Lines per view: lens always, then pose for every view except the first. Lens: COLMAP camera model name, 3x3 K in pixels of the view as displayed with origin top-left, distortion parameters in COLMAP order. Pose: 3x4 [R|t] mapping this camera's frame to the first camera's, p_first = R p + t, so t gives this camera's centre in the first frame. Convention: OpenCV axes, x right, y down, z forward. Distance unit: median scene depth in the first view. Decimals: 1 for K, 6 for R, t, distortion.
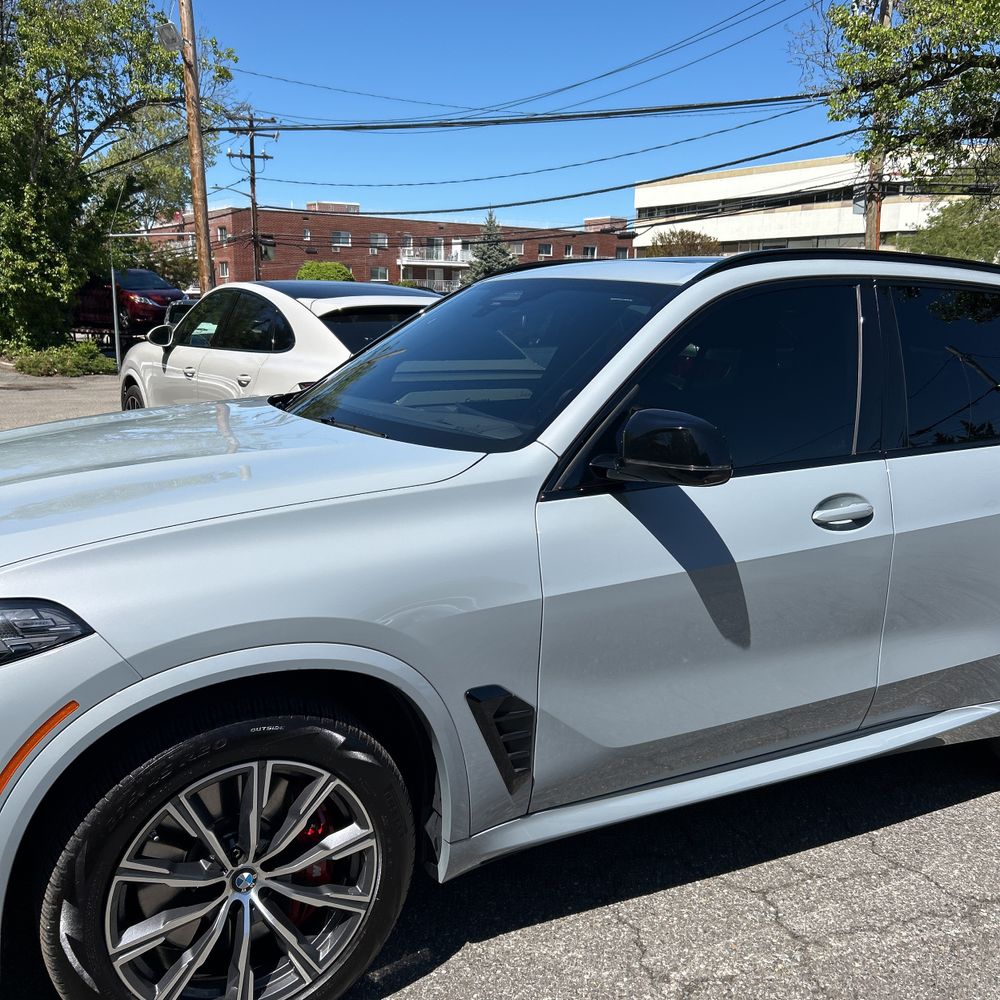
lens RADIAL K [[1009.6, 0, 501.7], [0, 1009.6, 492.8], [0, 0, 1]] dist [0.020090, 0.000000]
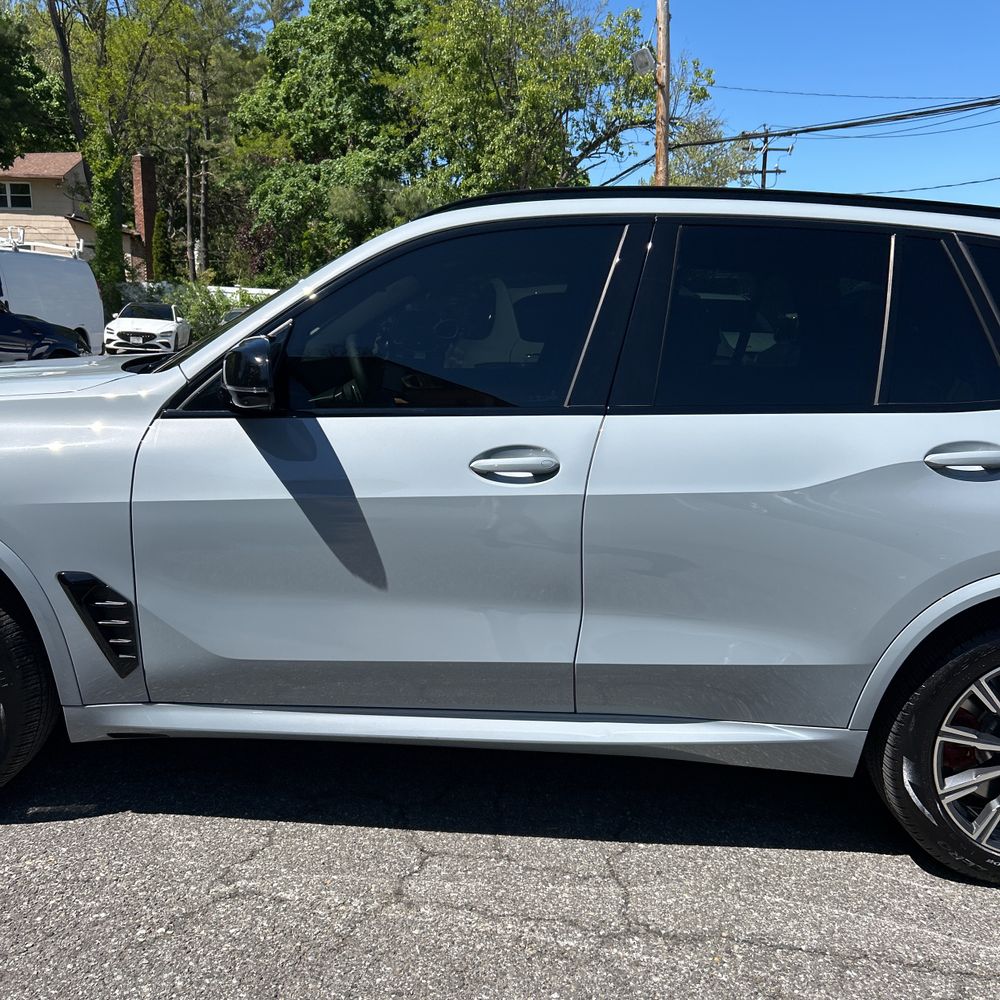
lens RADIAL K [[1009.6, 0, 497.5], [0, 1009.6, 502.9], [0, 0, 1]] dist [0.020090, 0.000000]
pose [[0.866424, 0.086302, -0.491793, 0.787257], [-0.090652, 0.995769, 0.015035, 0.043648], [0.491010, 0.031555, 0.870582, 0.191129]]
